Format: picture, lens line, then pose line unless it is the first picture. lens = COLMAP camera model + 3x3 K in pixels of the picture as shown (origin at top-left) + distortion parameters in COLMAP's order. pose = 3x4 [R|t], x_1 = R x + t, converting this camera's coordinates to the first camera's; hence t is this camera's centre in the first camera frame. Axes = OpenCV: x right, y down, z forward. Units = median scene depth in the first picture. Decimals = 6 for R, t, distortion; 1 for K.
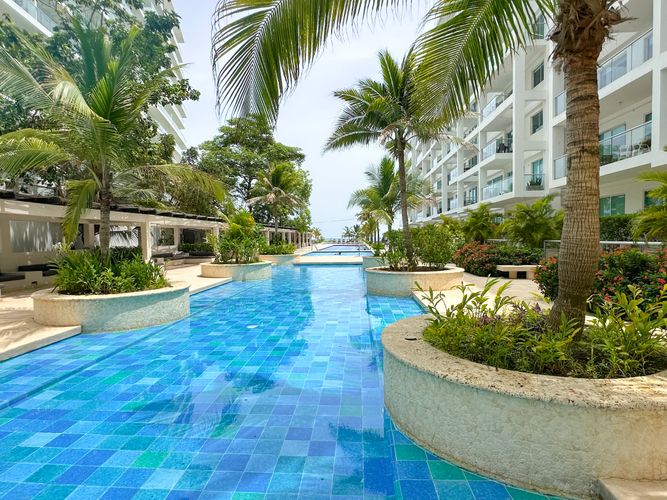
lens RADIAL K [[391.5, 0, 333.5], [0, 391.5, 250.0], [0, 0, 1]] dist [-0.000120, -0.000034]
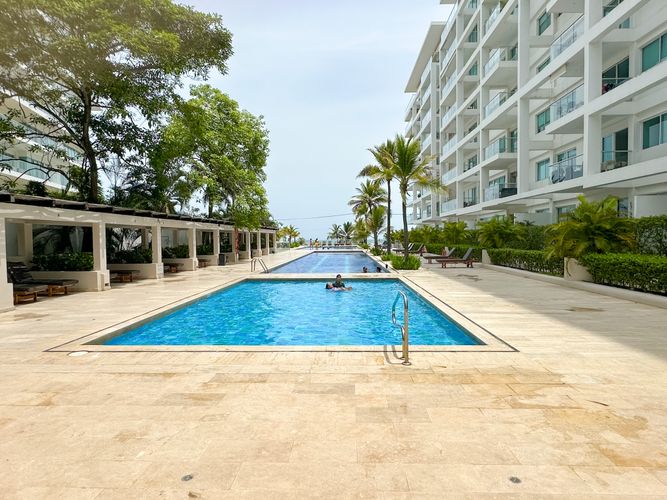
lens RADIAL K [[411.7, 0, 333.5], [0, 411.7, 250.0], [0, 0, 1]] dist [0.000428, -0.000010]
pose [[0.999620, 0.021317, 0.017501, 0.018878], [-0.021306, 0.999773, -0.000836, -0.011860], [-0.017515, 0.000463, 0.999846, 0.243256]]
